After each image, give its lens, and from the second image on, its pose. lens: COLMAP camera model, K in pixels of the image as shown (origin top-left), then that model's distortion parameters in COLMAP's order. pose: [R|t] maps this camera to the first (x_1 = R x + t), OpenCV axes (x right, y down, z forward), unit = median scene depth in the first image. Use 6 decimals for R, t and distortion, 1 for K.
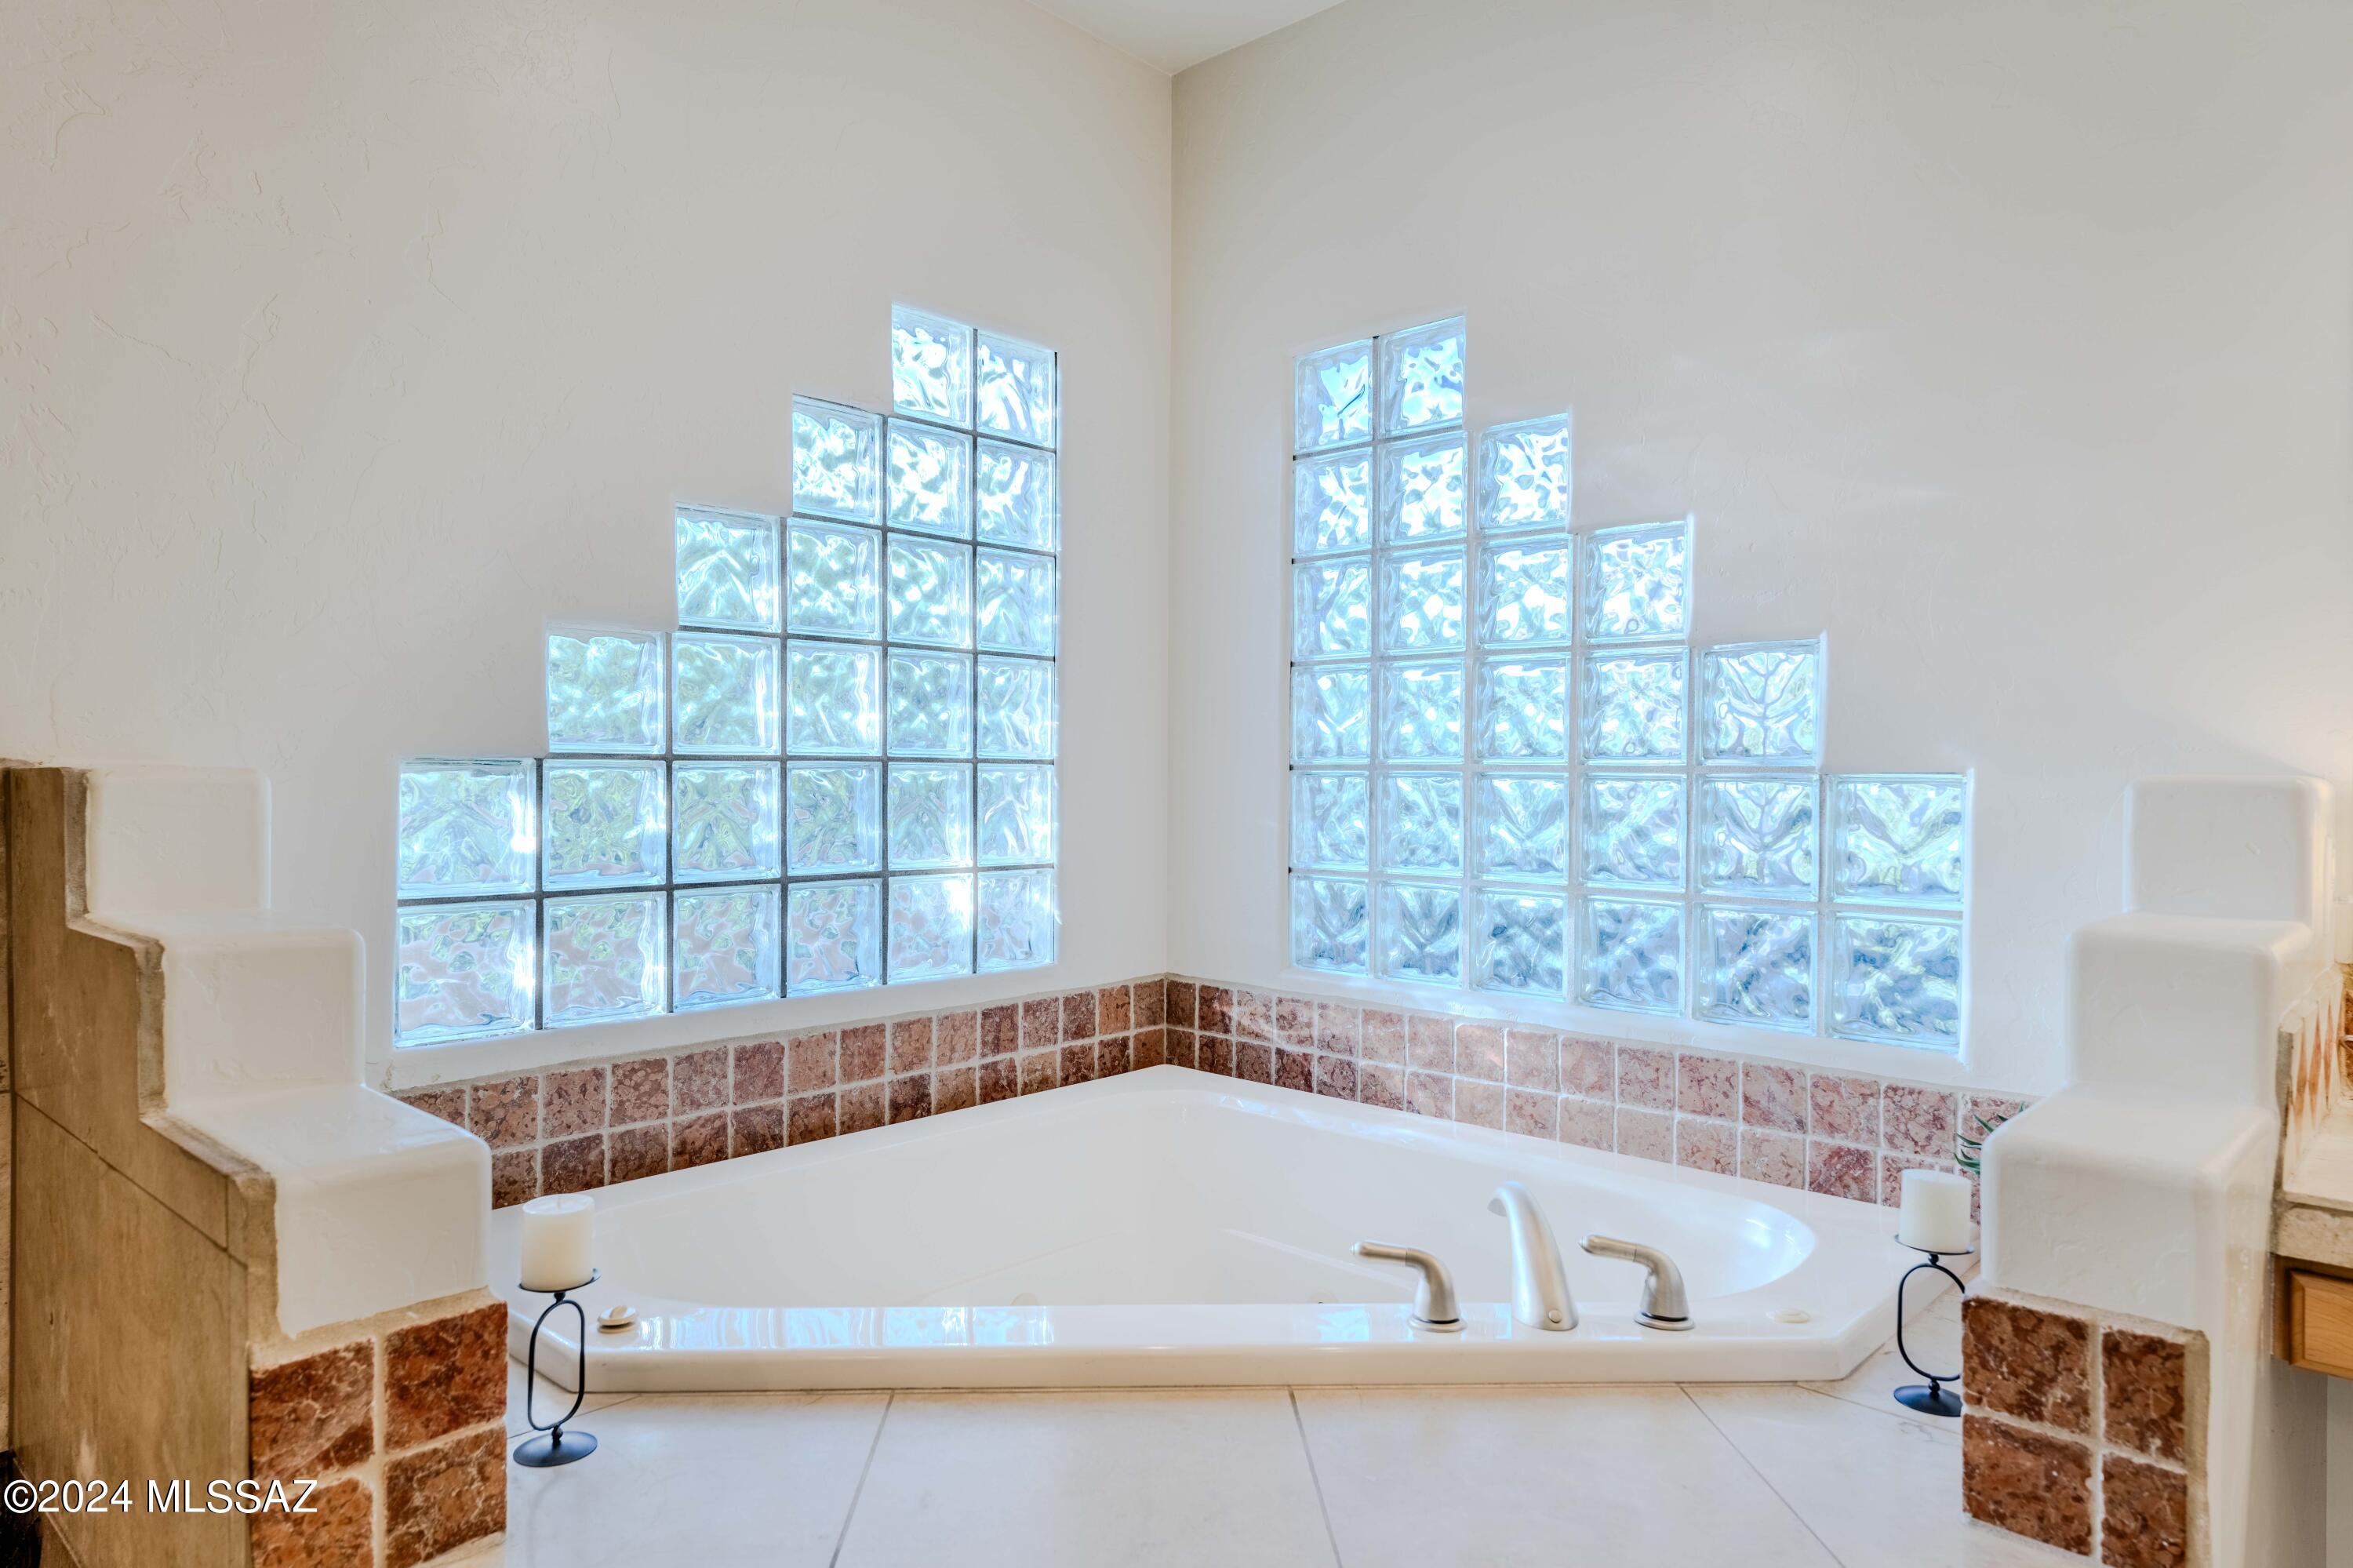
lens RADIAL K [[1460.6, 0, 1176.5], [0, 1460.6, 784.0], [0, 0, 1]] dist [0.004624, 0.001145]
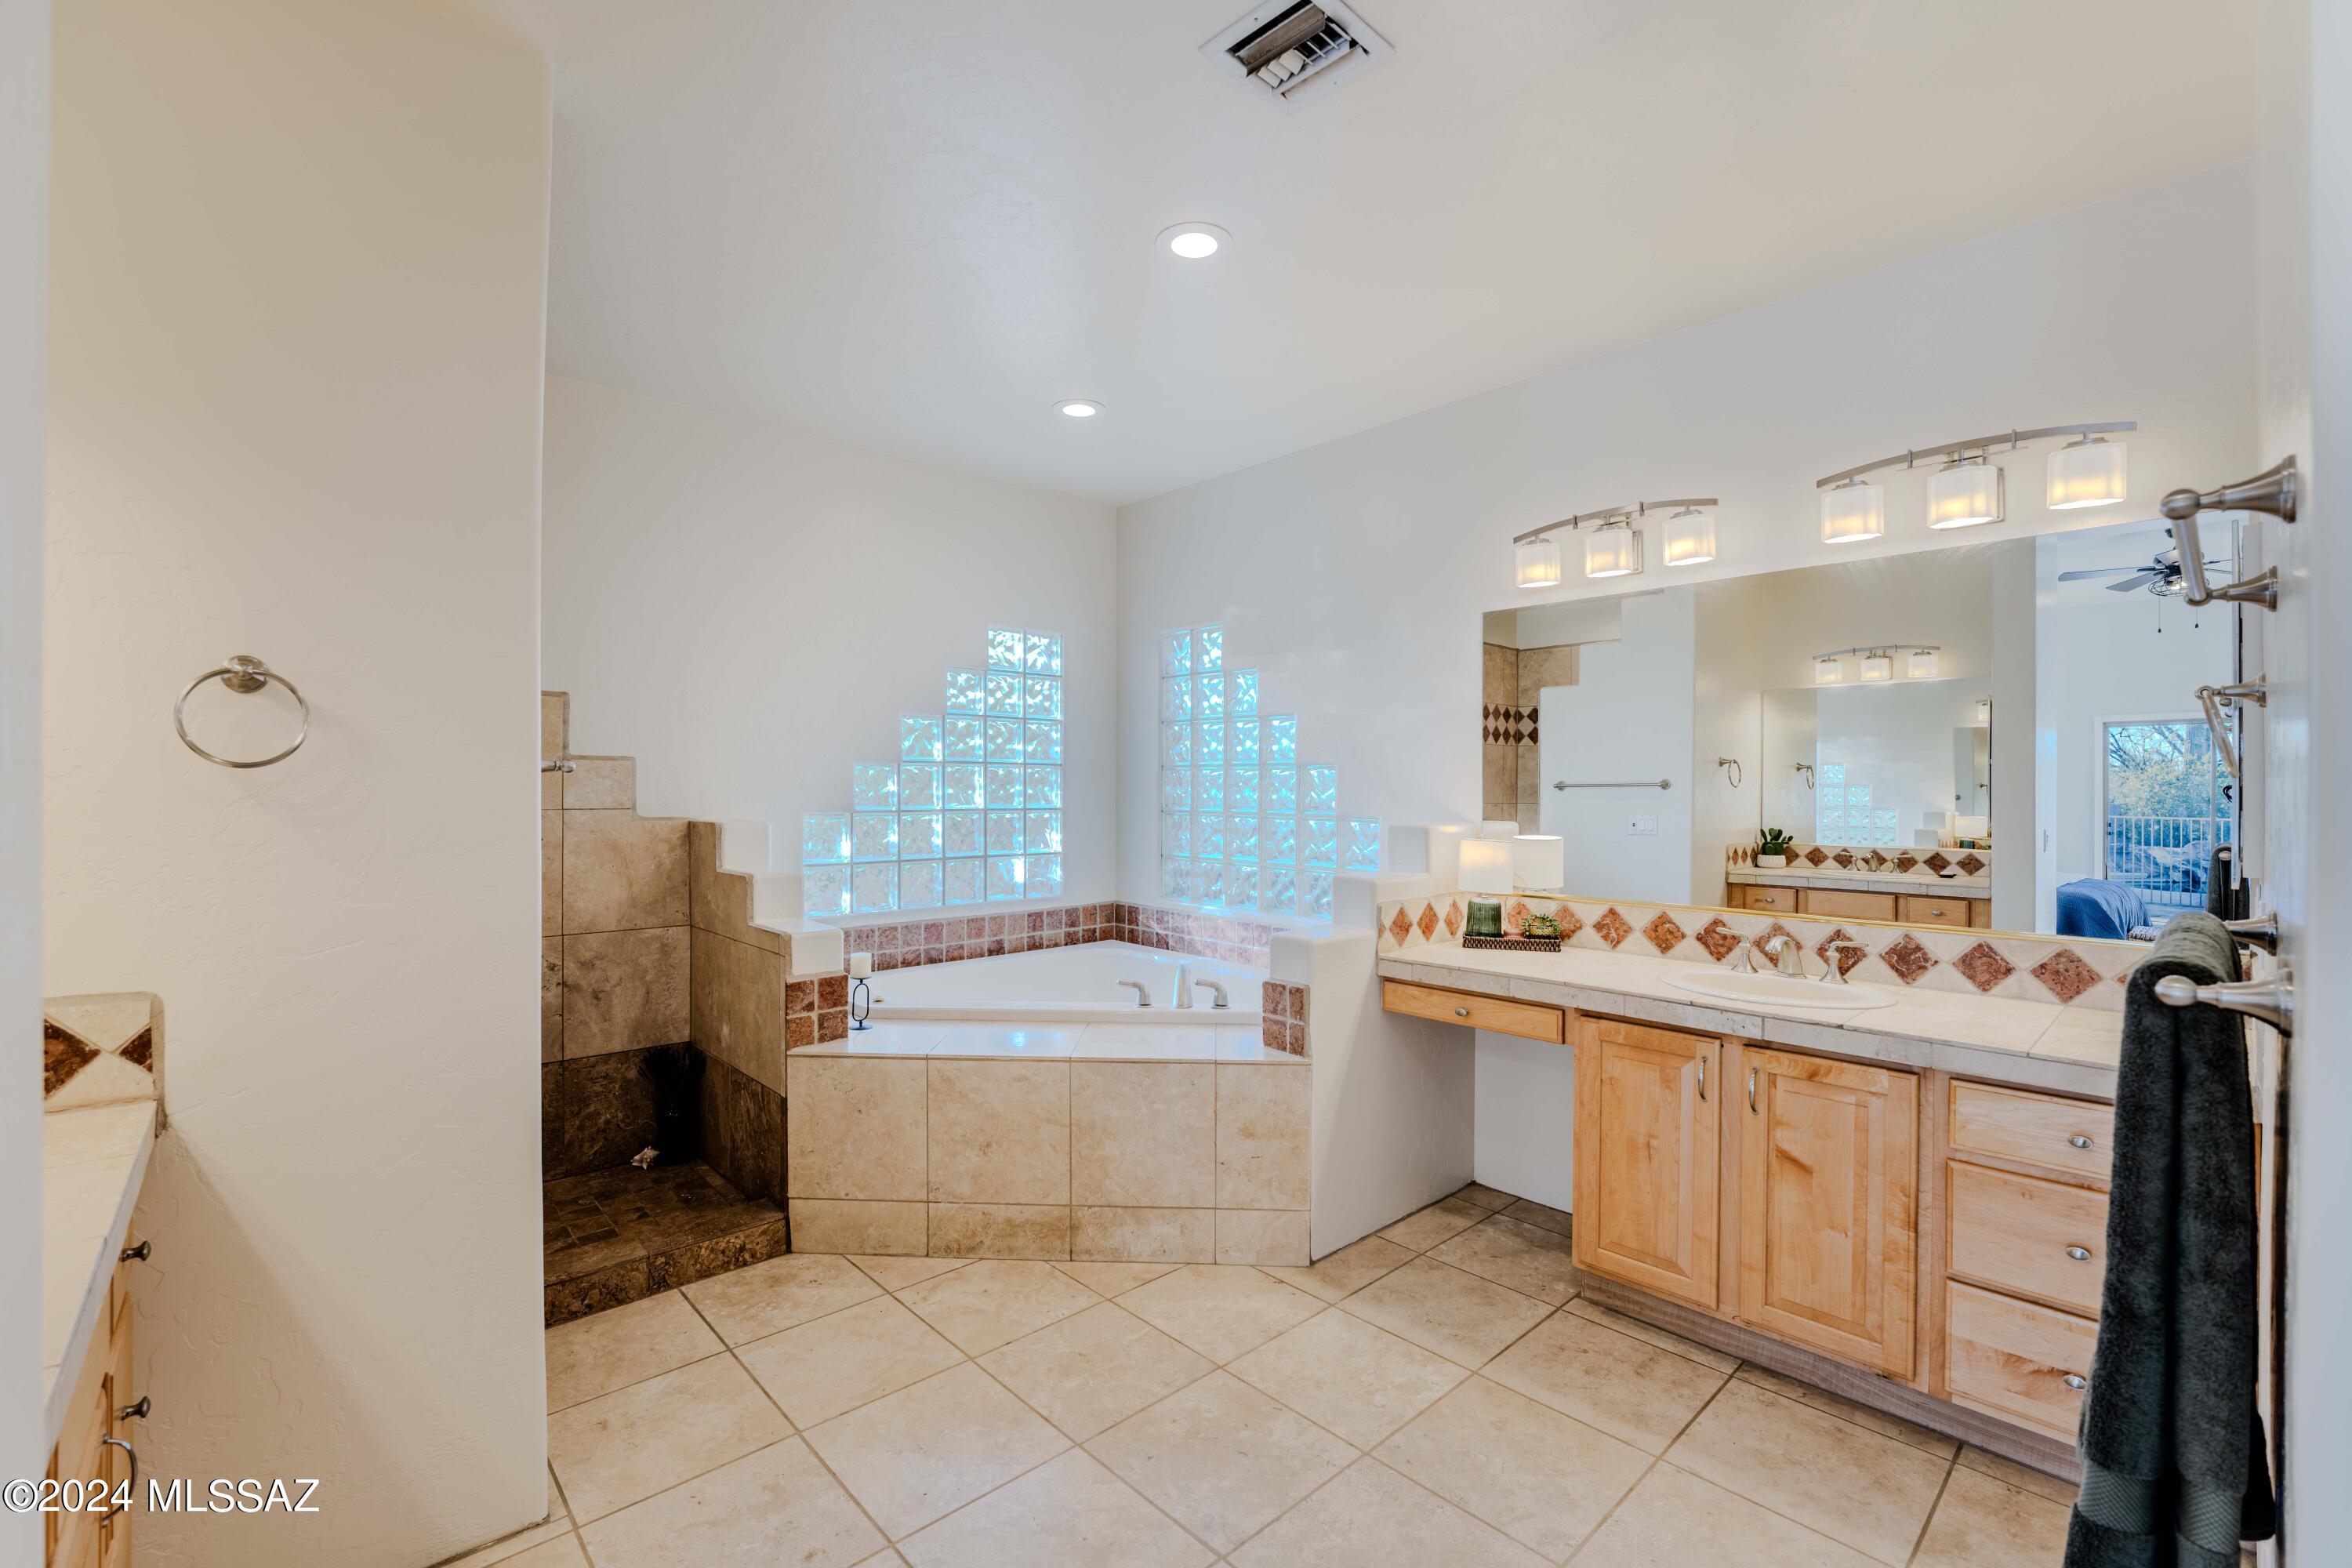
lens RADIAL K [[1000.7, 0, 1174.9], [0, 1000.7, 793.8], [0, 0, 1]] dist [-0.001893, -0.000067]
pose [[0.996459, -0.001980, -0.084051, 0.267147], [0.001734, 0.999994, -0.003000, -0.039574], [0.084056, 0.002844, 0.996457, -0.671904]]
